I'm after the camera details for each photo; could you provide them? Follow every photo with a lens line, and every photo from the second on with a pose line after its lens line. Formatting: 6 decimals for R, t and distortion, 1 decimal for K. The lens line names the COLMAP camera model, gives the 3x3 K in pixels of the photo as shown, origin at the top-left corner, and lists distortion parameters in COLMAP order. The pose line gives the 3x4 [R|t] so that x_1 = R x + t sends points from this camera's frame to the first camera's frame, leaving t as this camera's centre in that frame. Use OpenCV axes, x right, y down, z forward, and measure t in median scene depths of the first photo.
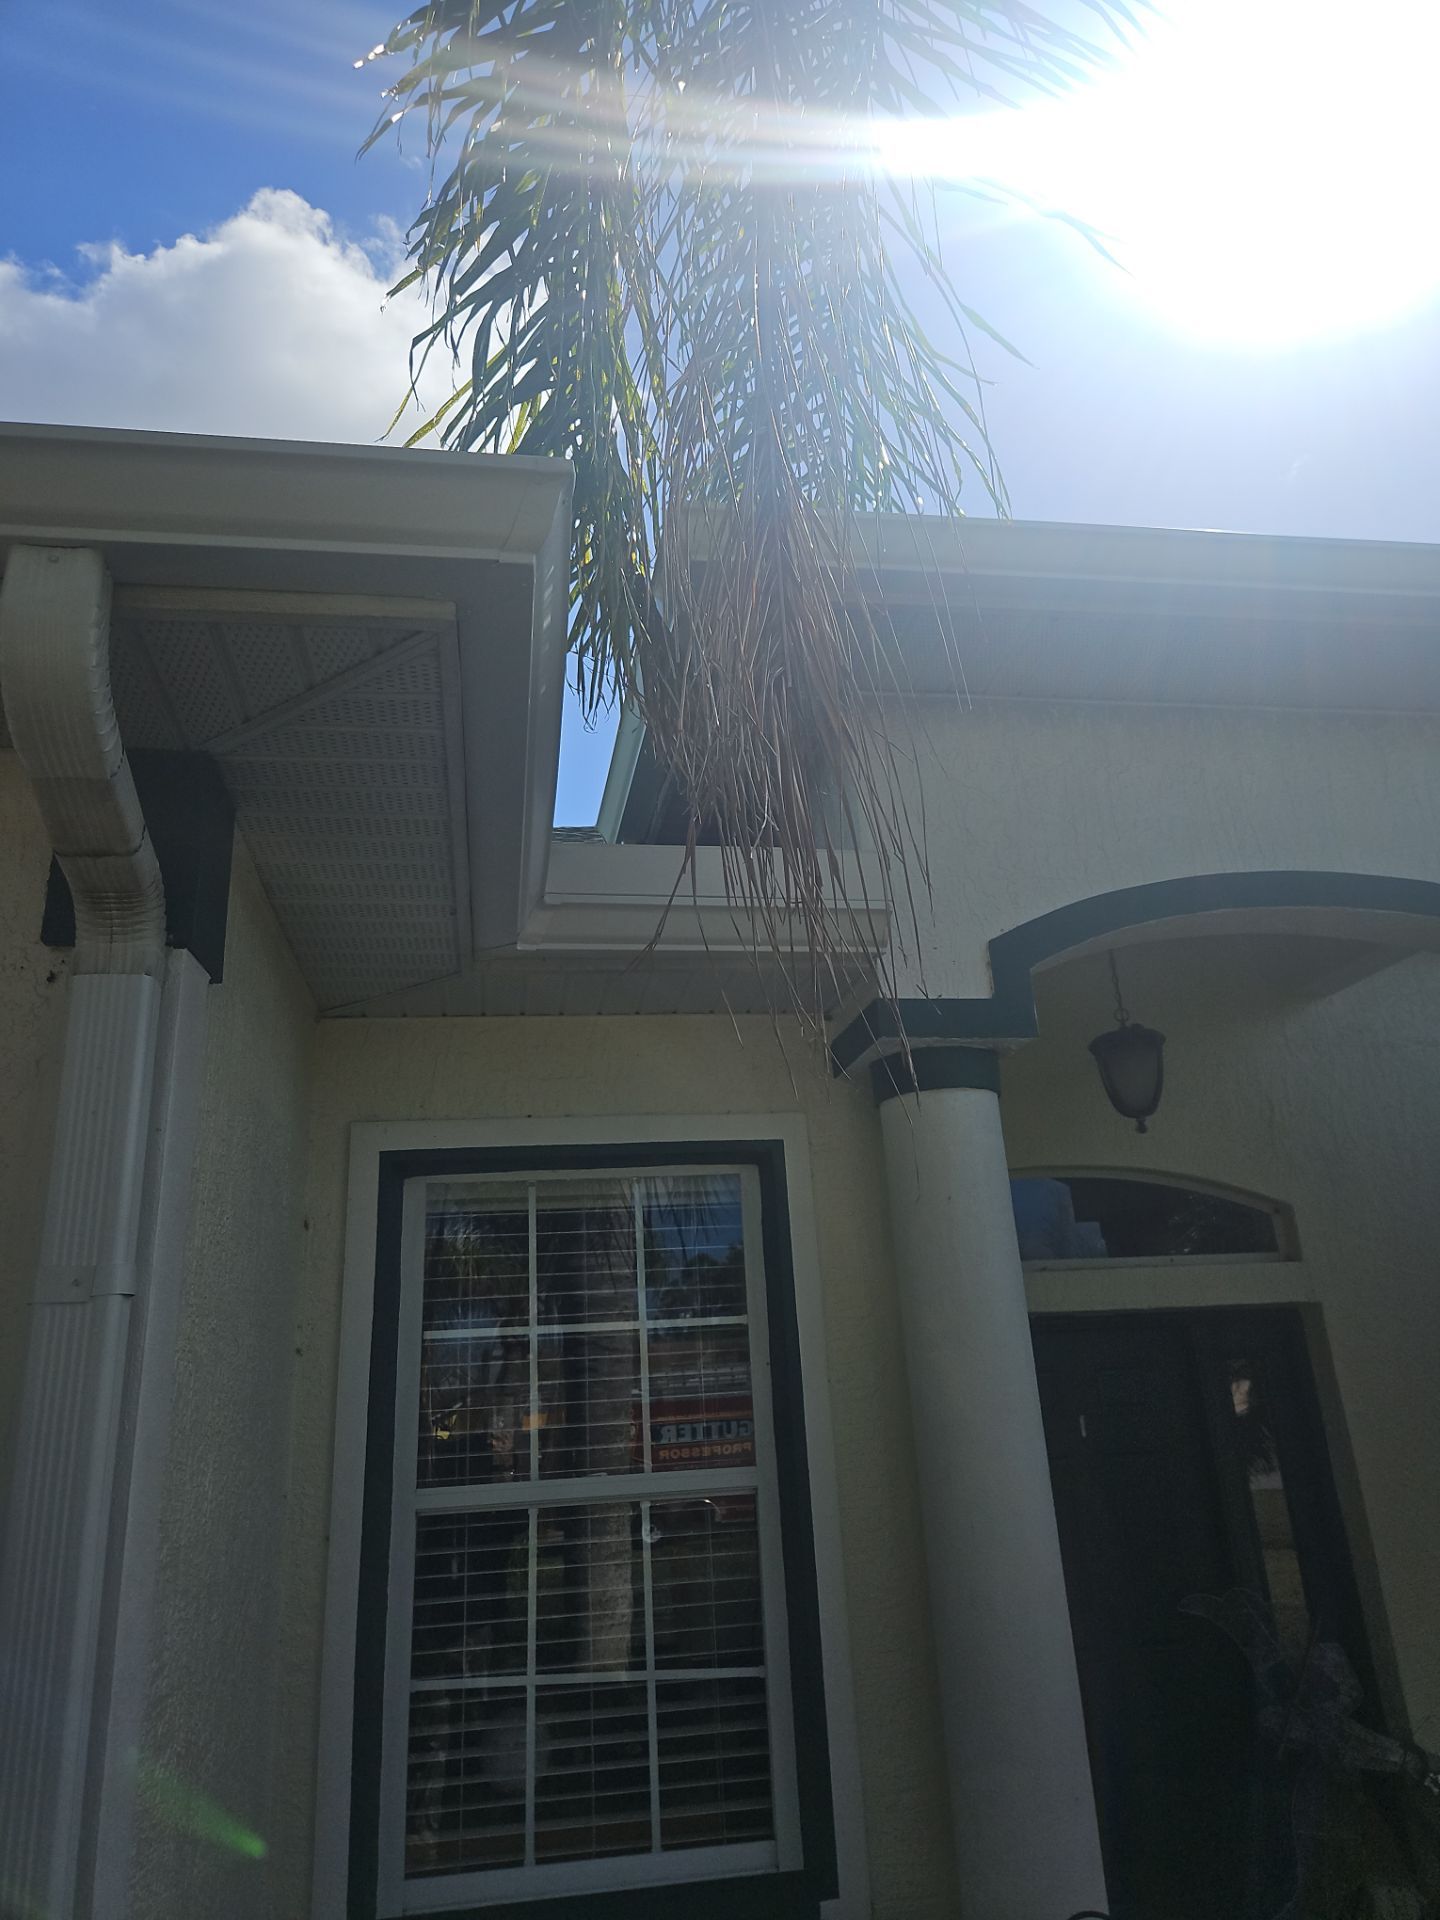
lens RADIAL K [[1262.3, 0, 718.8], [0, 1262.3, 934.4], [0, 0, 1]] dist [0.050034, -0.050341]
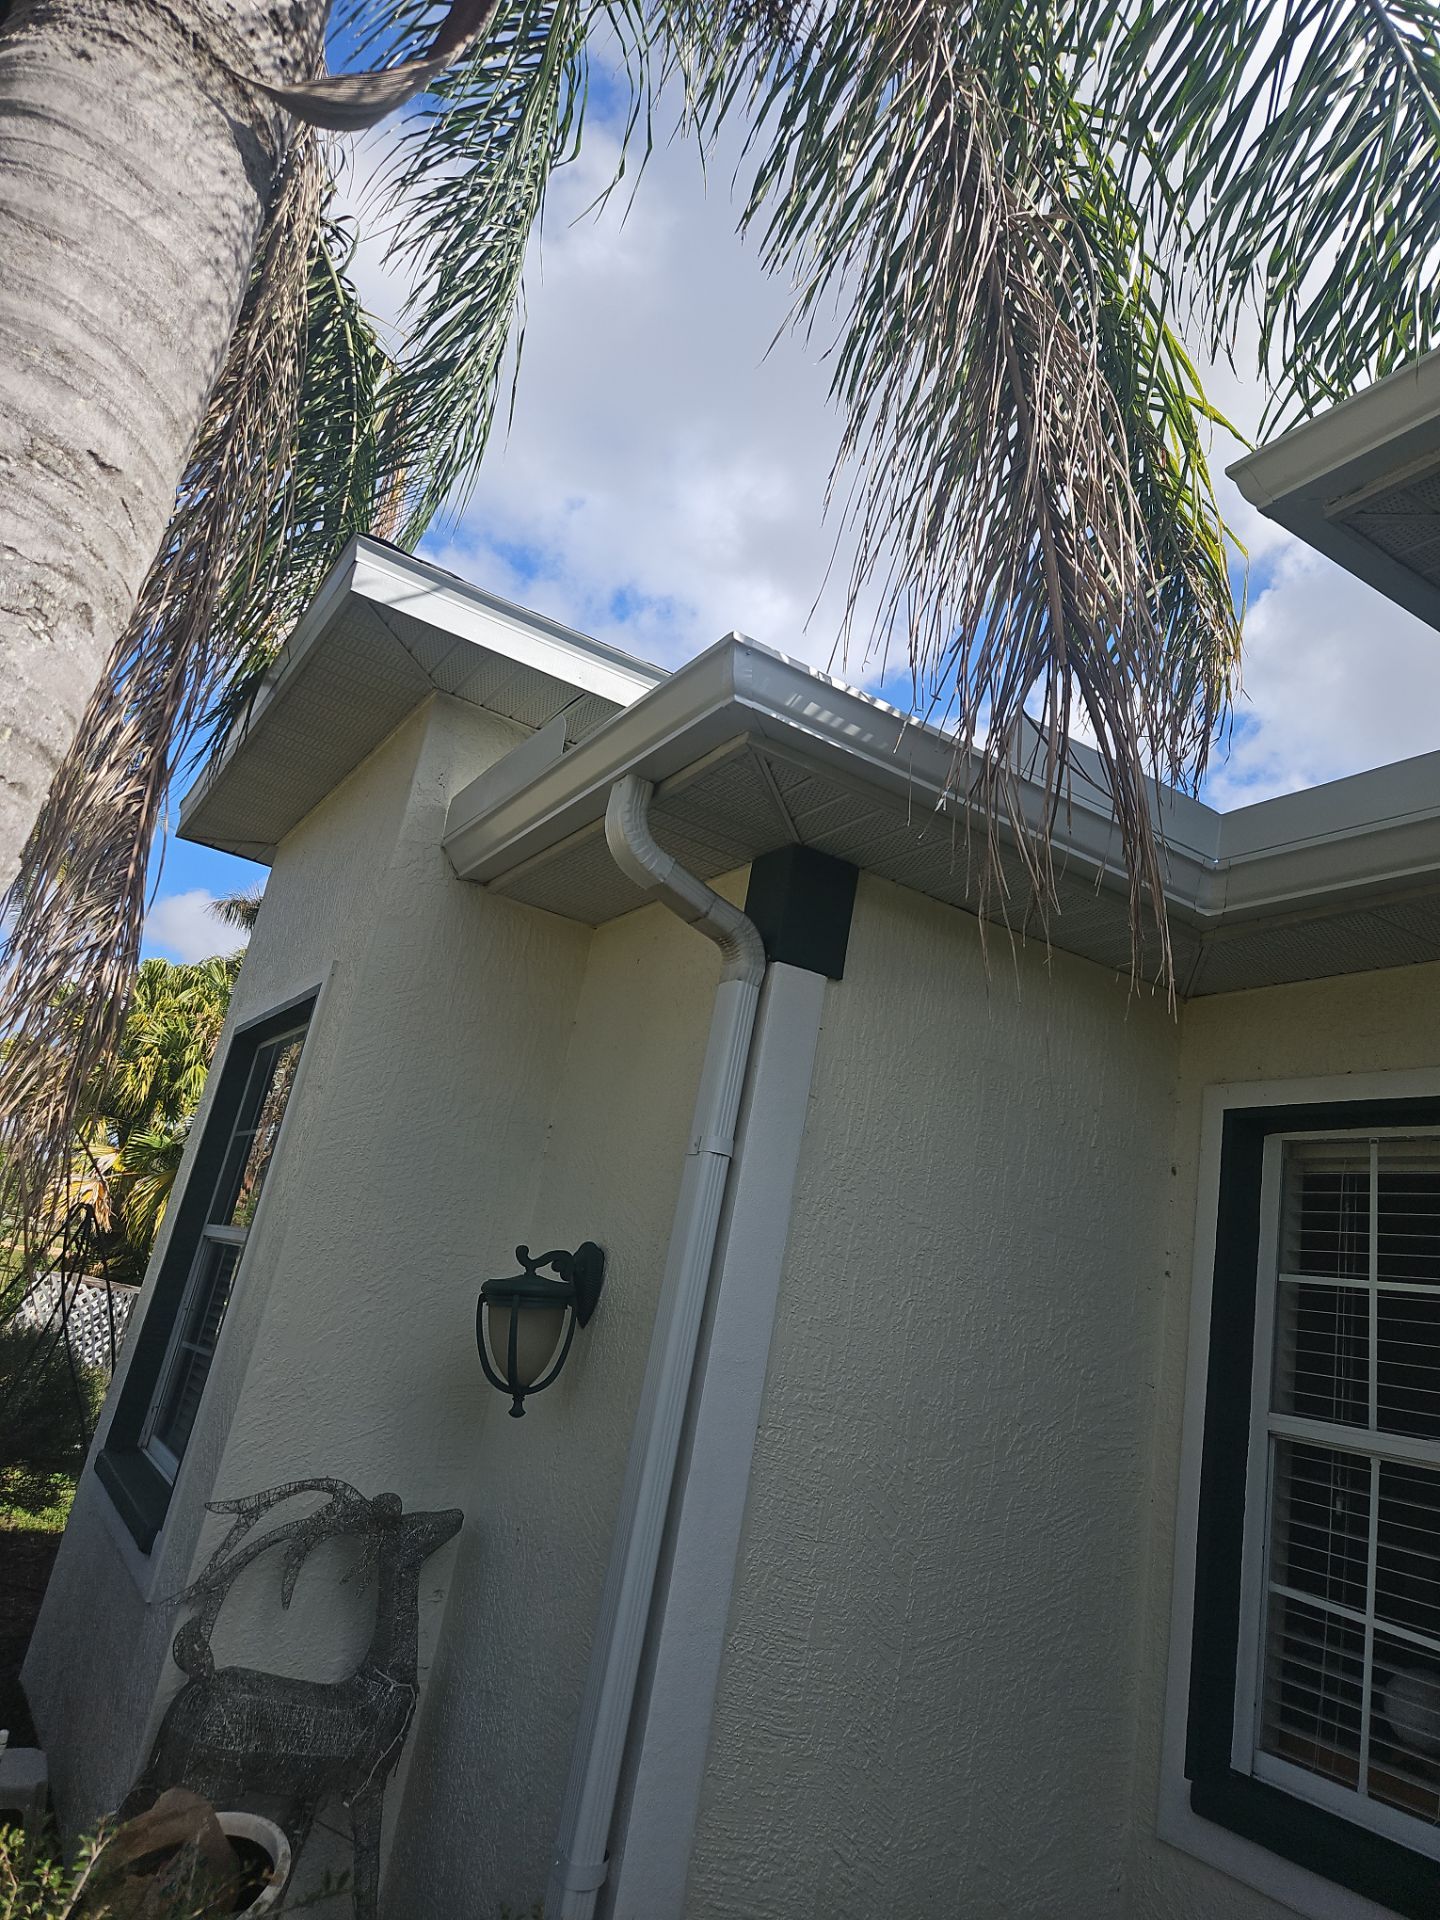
lens RADIAL K [[1262.3, 0, 740.7], [0, 1262.3, 930.8], [0, 0, 1]] dist [0.050034, -0.050341]
pose [[0.345461, -0.157268, -0.925161, 0.804002], [0.130450, 0.984334, -0.118616, 0.114386], [0.929322, -0.079710, 0.360565, 0.249188]]
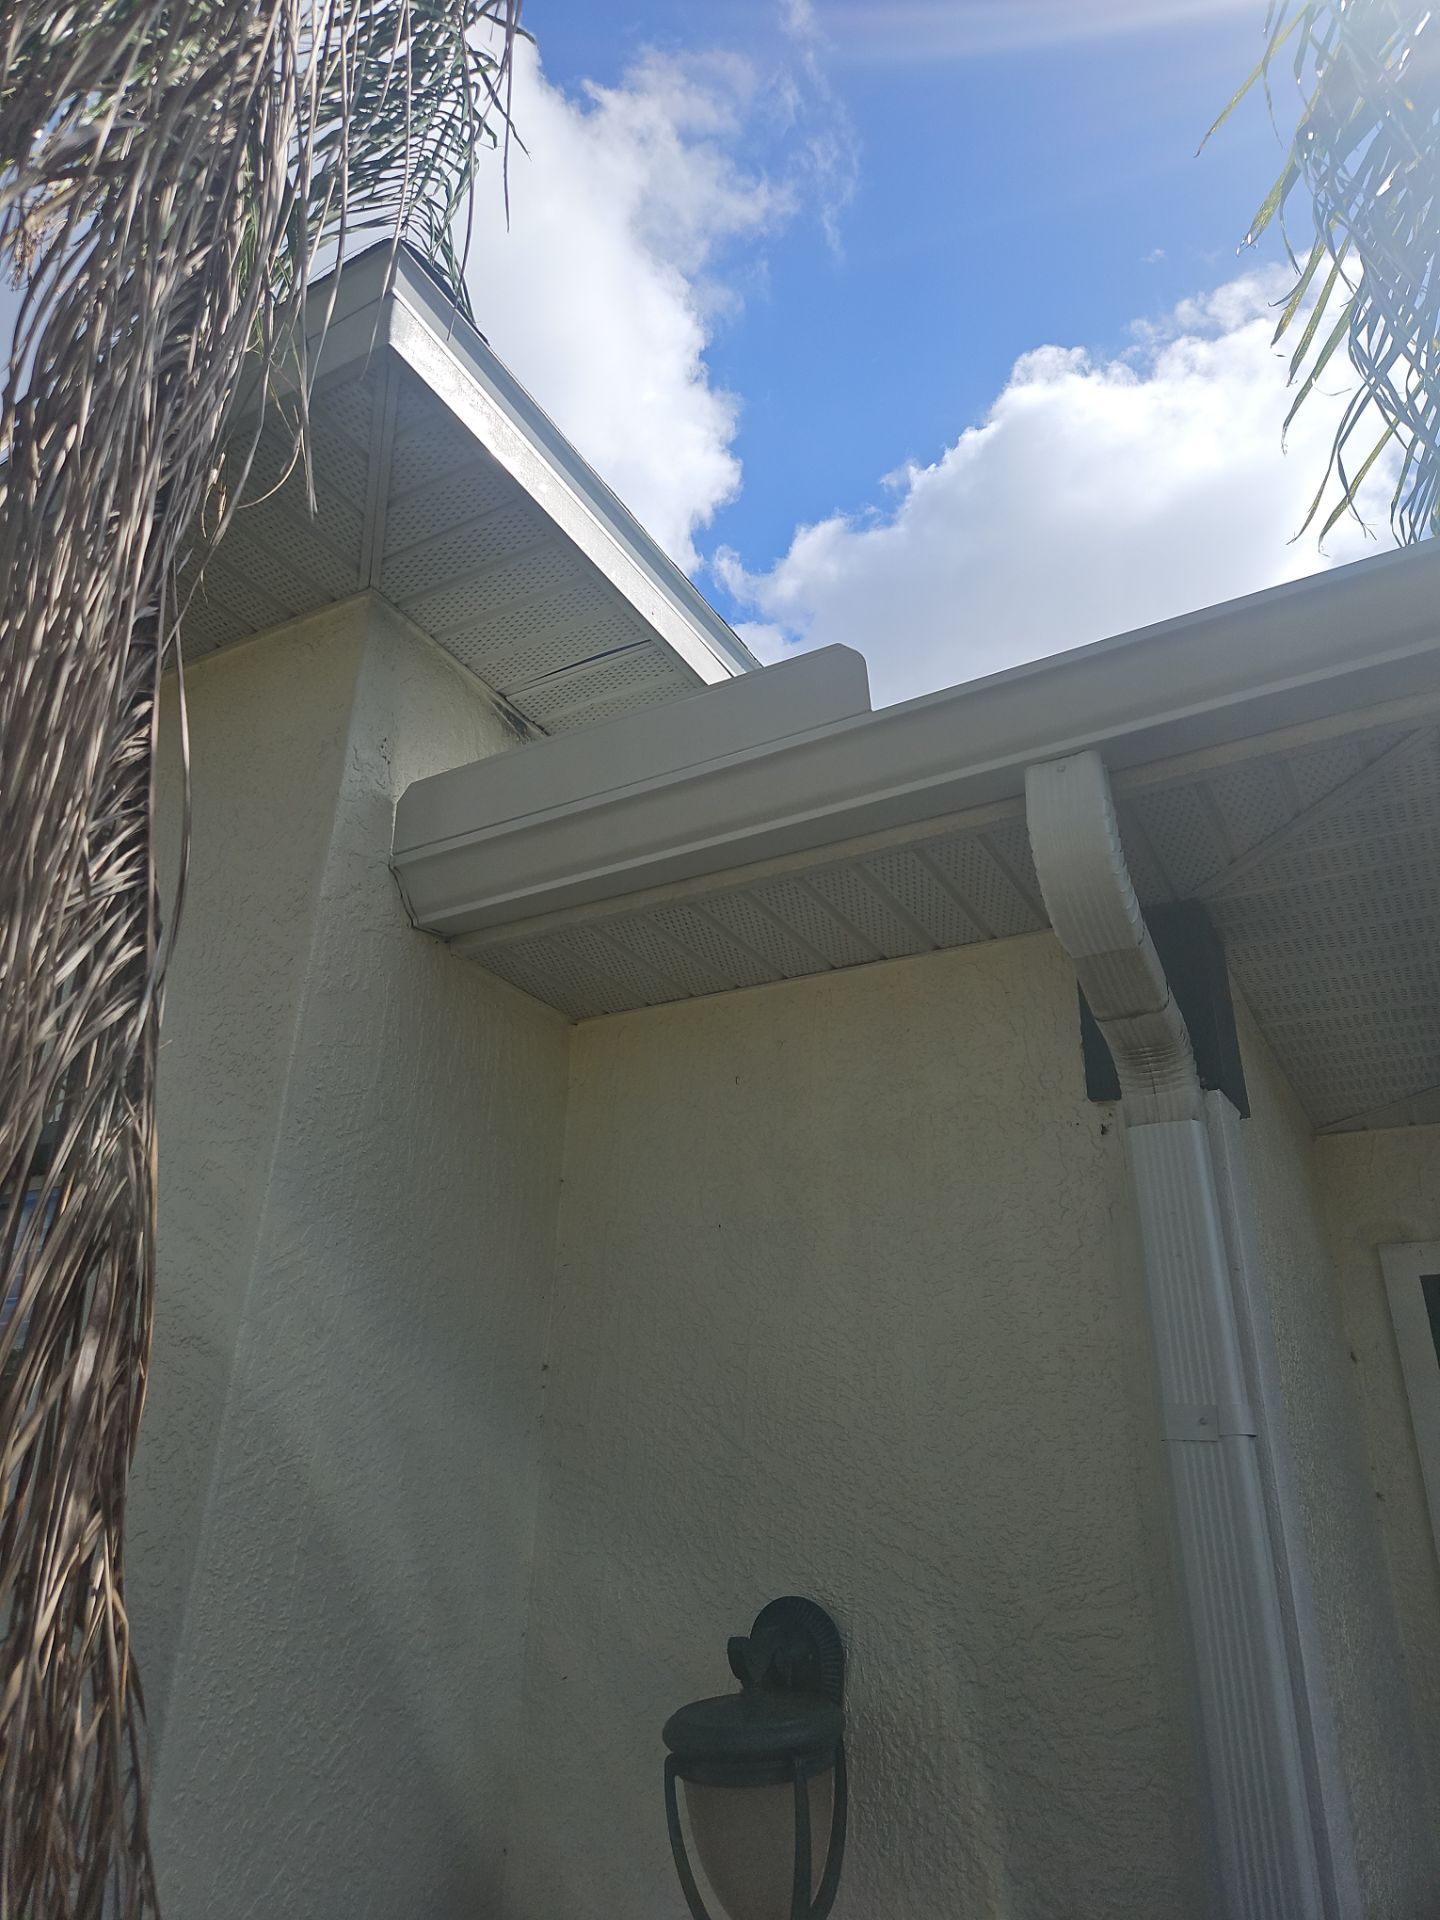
lens RADIAL K [[1262.3, 0, 695.2], [0, 1262.3, 942.2], [0, 0, 1]] dist [0.050034, -0.050341]
pose [[0.759189, -0.198704, -0.619798, -0.056916], [0.148126, 0.980019, -0.132749, -0.023503], [0.633791, 0.008973, 0.773452, -0.053627]]
